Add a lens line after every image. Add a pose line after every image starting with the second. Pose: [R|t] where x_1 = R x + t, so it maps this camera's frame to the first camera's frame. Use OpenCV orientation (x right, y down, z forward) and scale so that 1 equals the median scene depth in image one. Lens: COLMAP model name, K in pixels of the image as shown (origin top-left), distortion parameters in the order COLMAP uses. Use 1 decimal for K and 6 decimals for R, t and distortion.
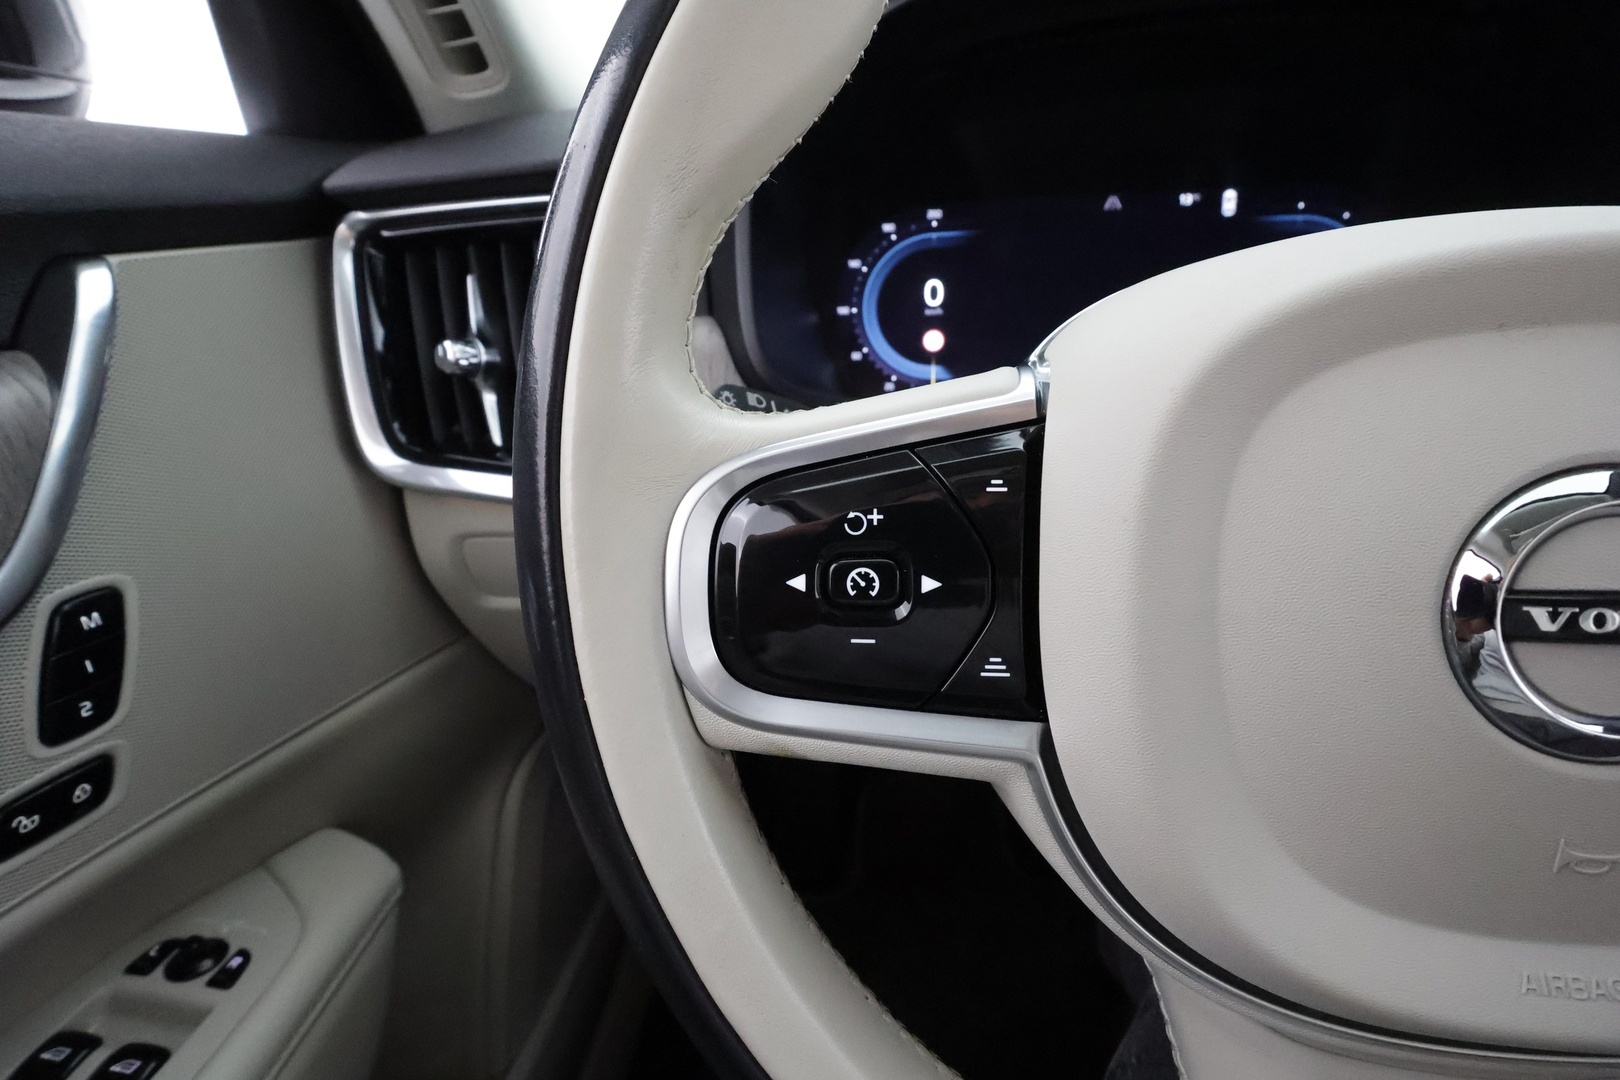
lens RADIAL K [[760.2, 0, 810.0], [0, 760.2, 540.0], [0, 0, 1]] dist [-0.006234, -0.000048]
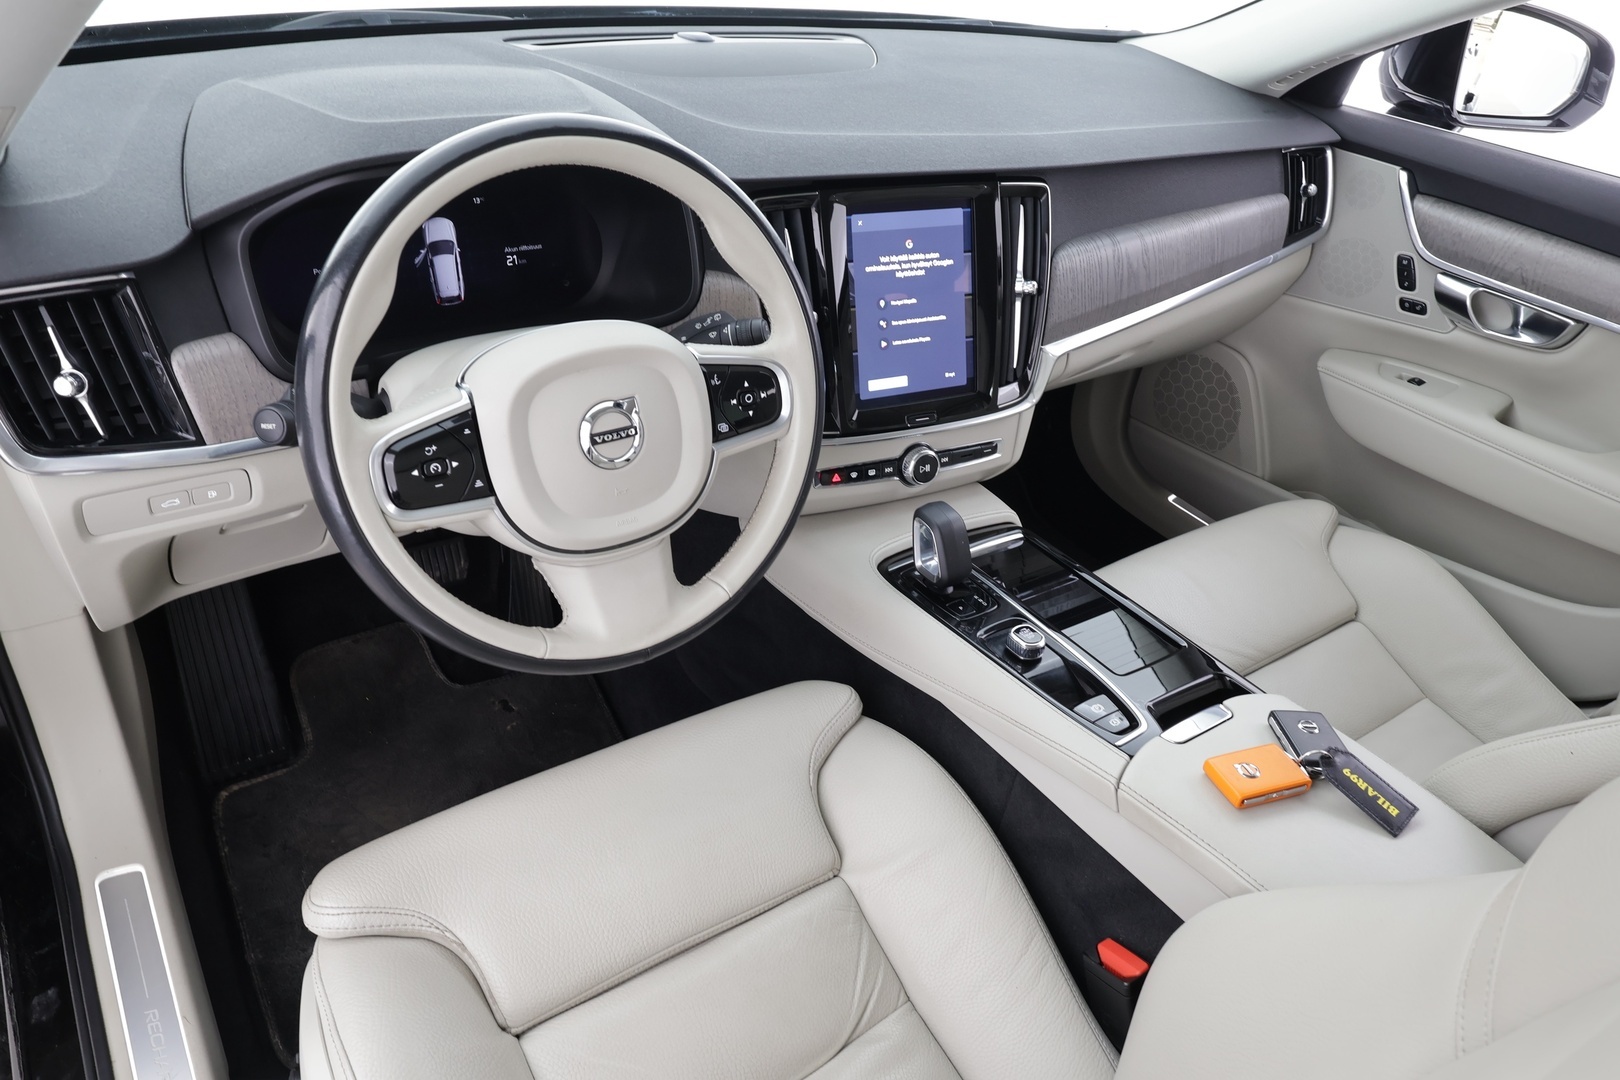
lens RADIAL K [[1102.9, 0, 810.0], [0, 1102.9, 540.0], [0, 0, 1]] dist [0.002033, 0.002654]
pose [[0.741958, -0.264446, 0.616090, -0.801628], [0.153223, 0.961488, 0.228175, -0.219565], [-0.652703, -0.074897, 0.753903, -1.694894]]
